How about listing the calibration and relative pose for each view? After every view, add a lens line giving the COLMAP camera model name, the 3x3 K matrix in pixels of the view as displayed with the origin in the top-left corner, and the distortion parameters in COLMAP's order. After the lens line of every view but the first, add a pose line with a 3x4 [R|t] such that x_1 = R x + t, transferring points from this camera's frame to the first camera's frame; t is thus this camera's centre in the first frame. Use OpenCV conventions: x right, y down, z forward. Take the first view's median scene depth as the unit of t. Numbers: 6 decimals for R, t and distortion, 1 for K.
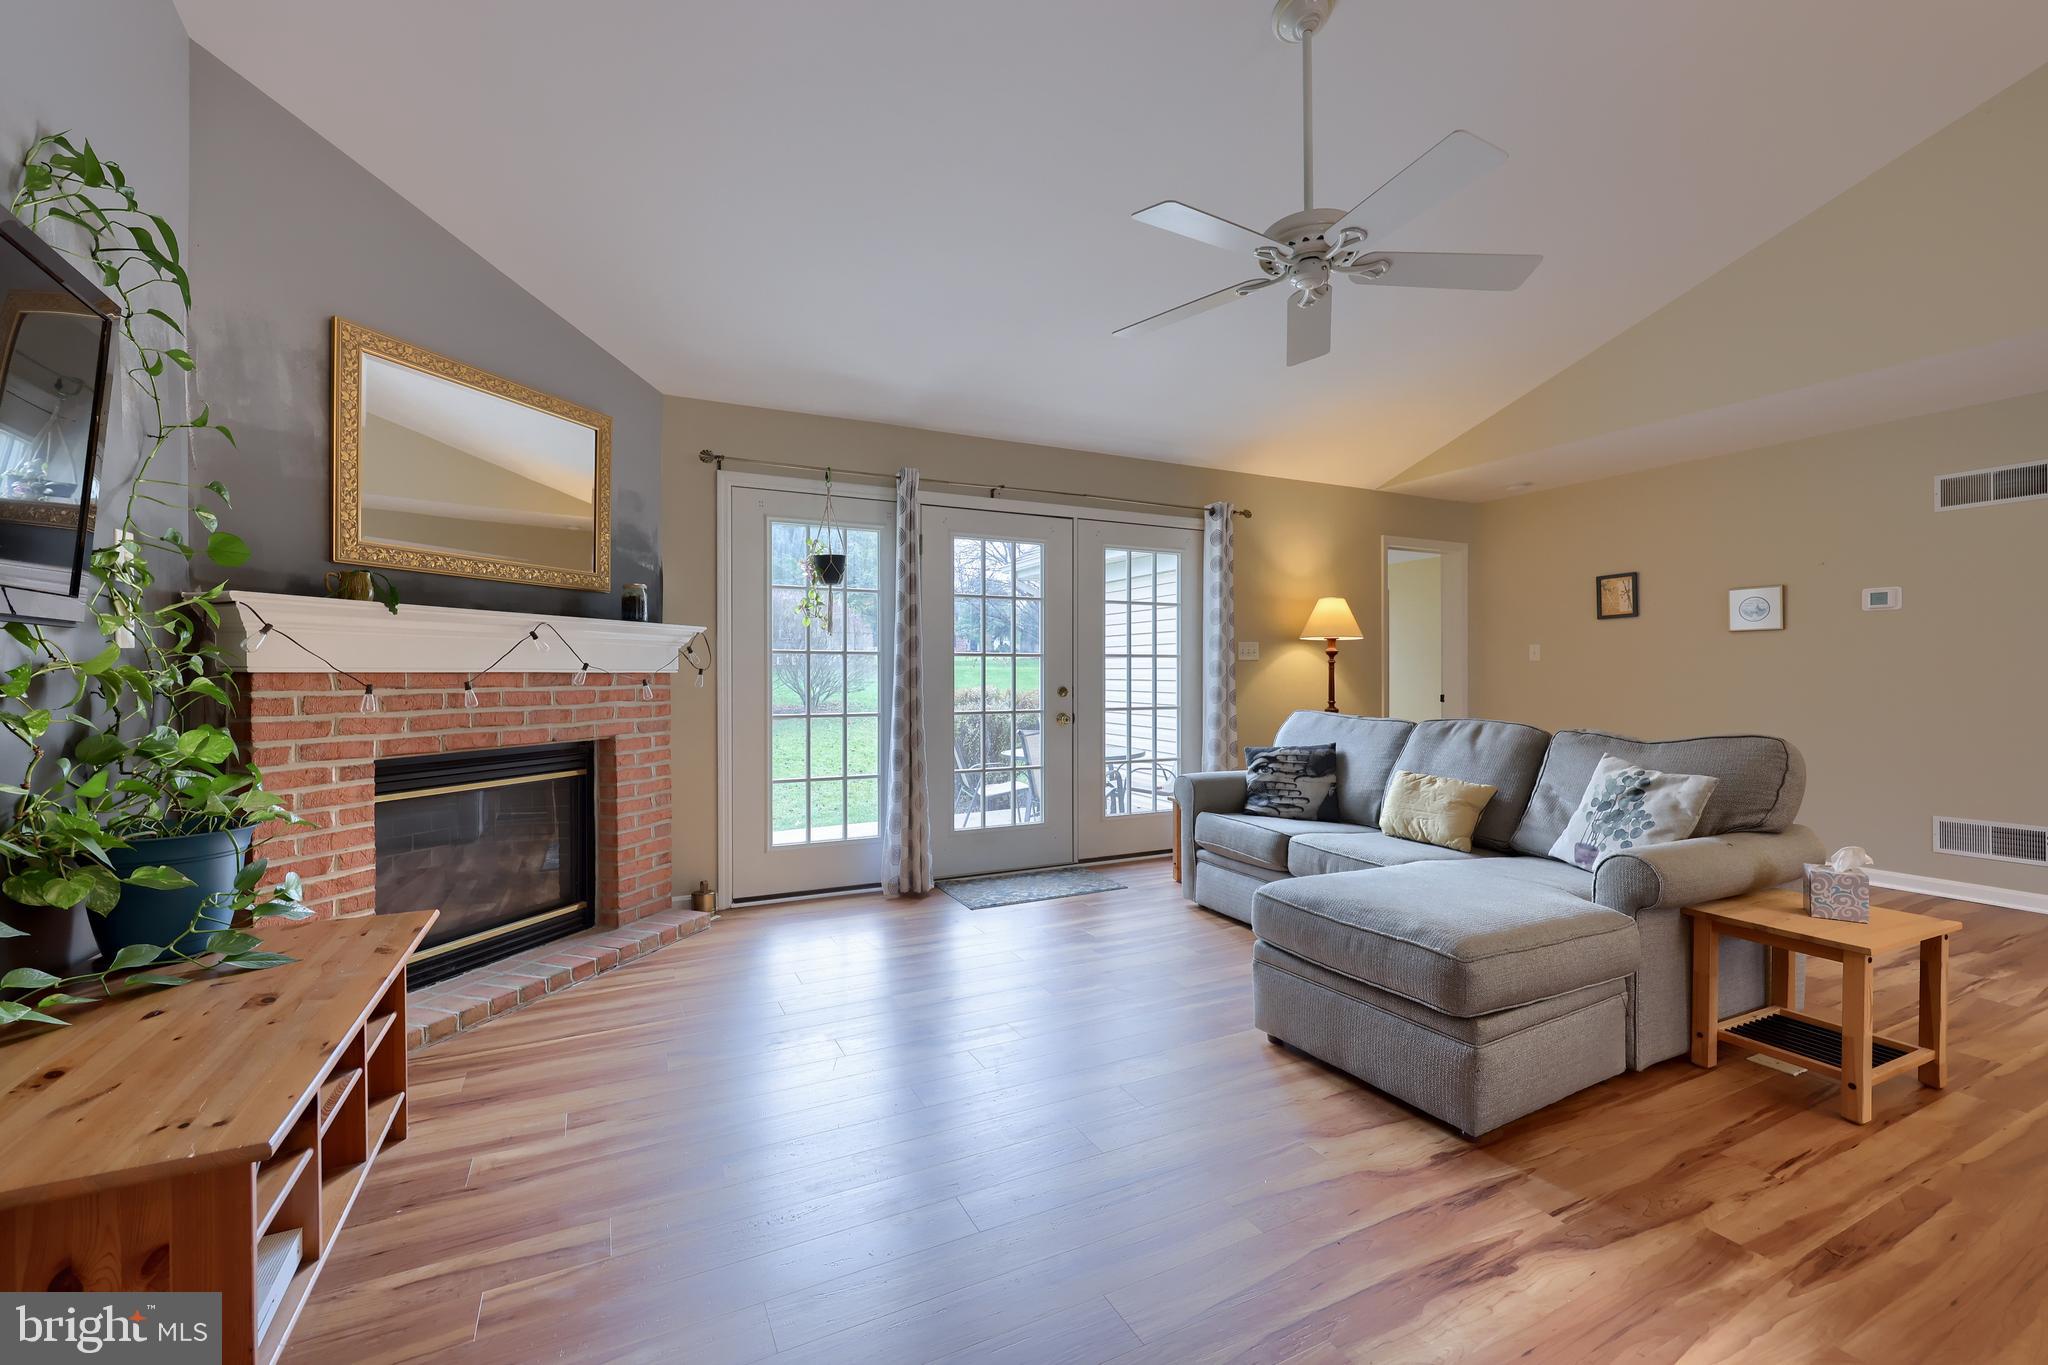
lens RADIAL K [[832.1, 0, 1008.4], [0, 832.1, 683.2], [0, 0, 1]] dist [0.006347, -0.000248]
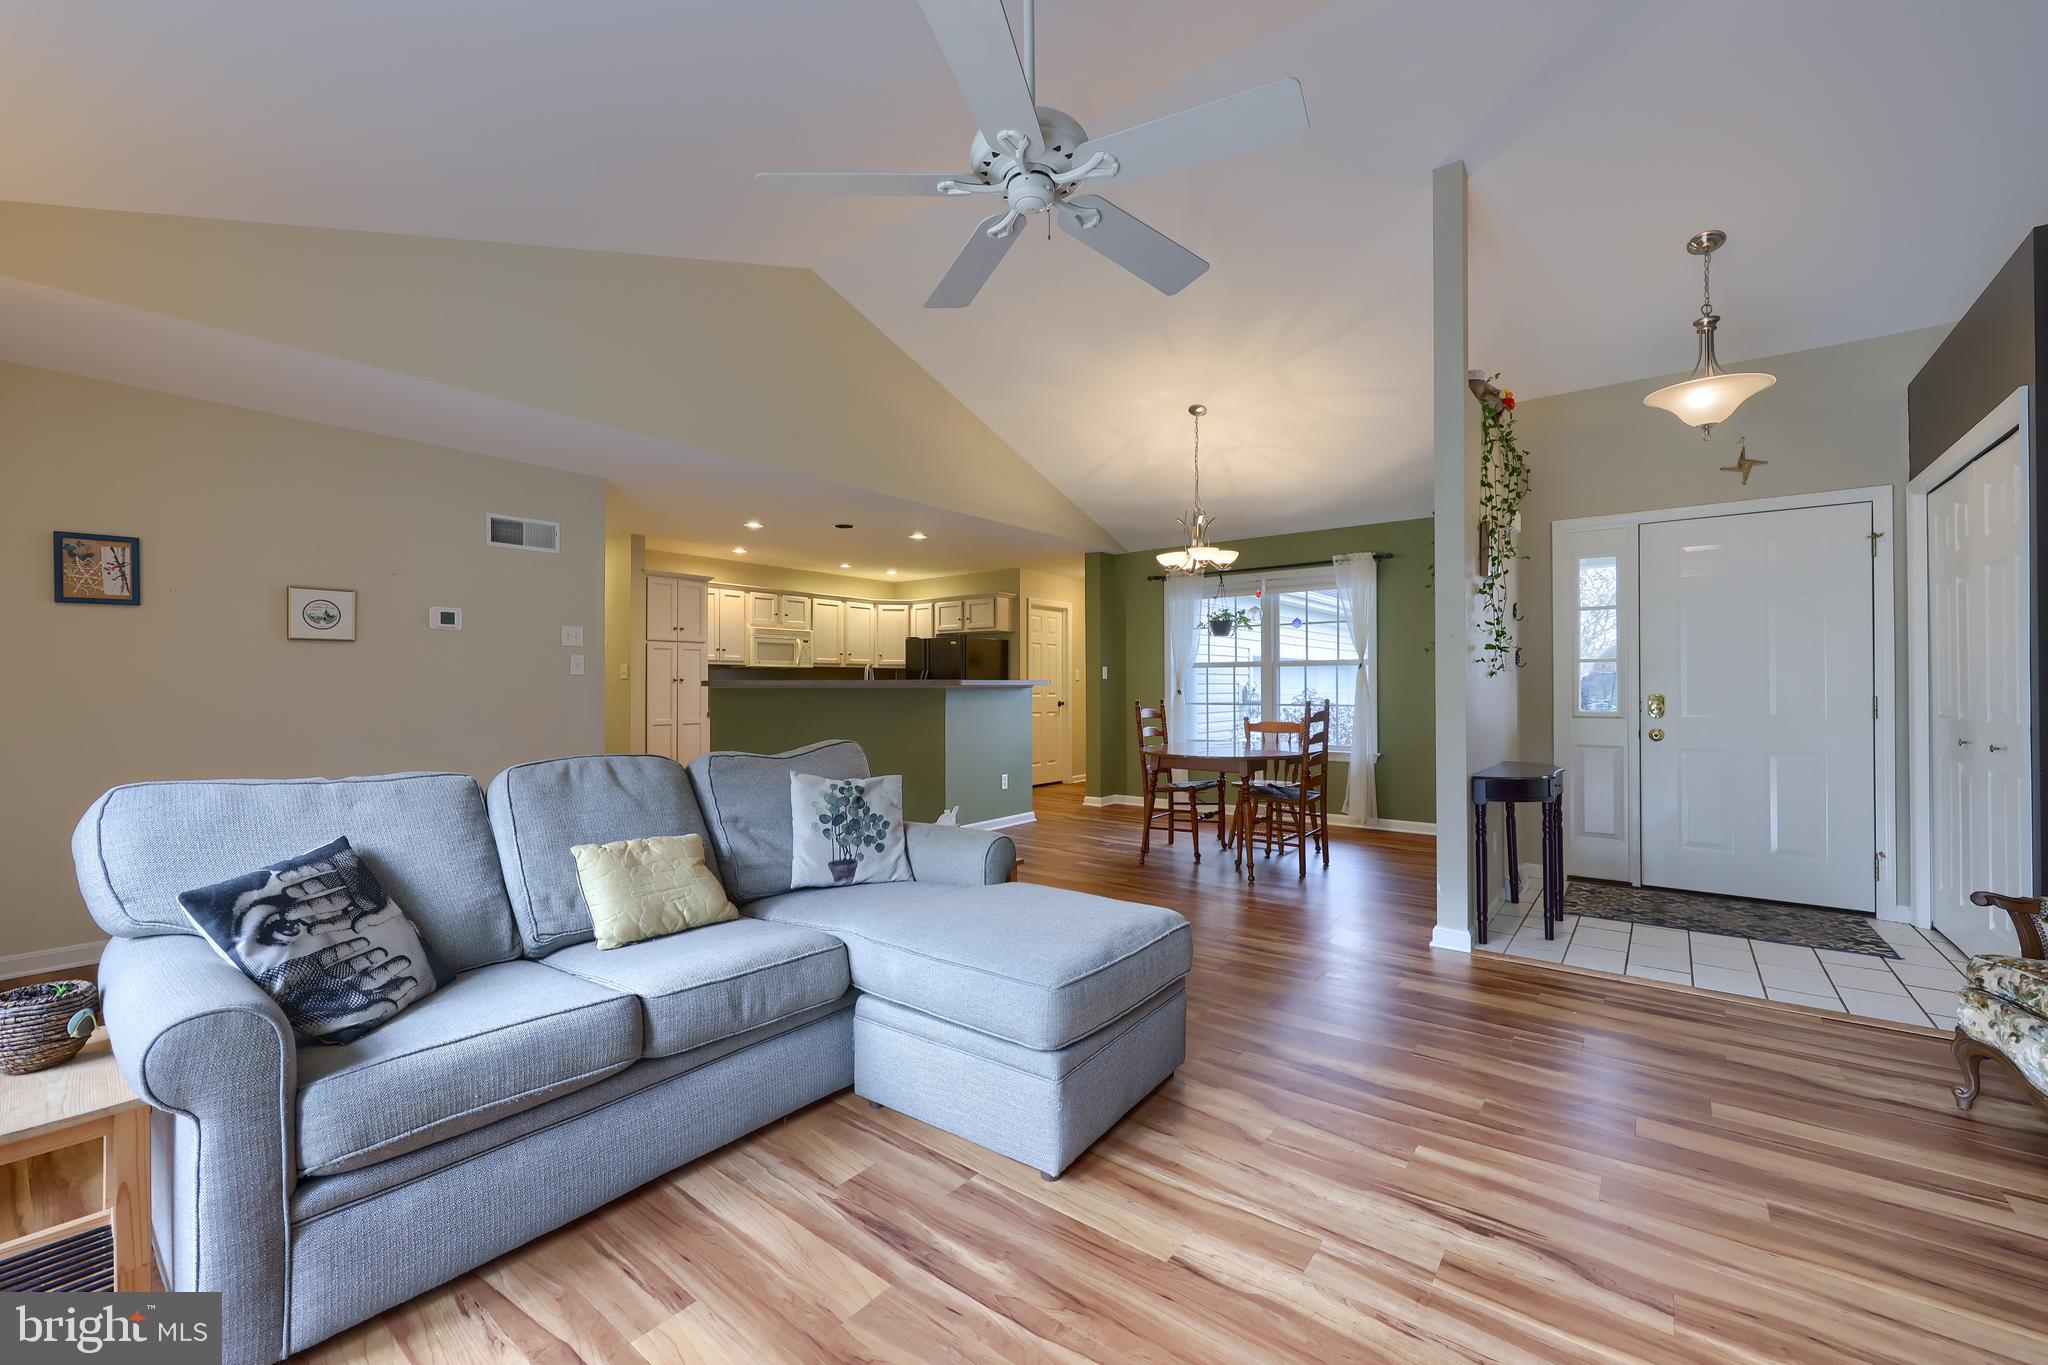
lens RADIAL K [[832.1, 0, 1028.0], [0, 832.1, 680.4], [0, 0, 1]] dist [0.006347, -0.000248]
pose [[-0.455775, 0.009350, 0.890046, -0.260540], [0.008832, 0.999943, -0.005982, -0.014606], [-0.890051, 0.005134, -0.455832, 1.023606]]
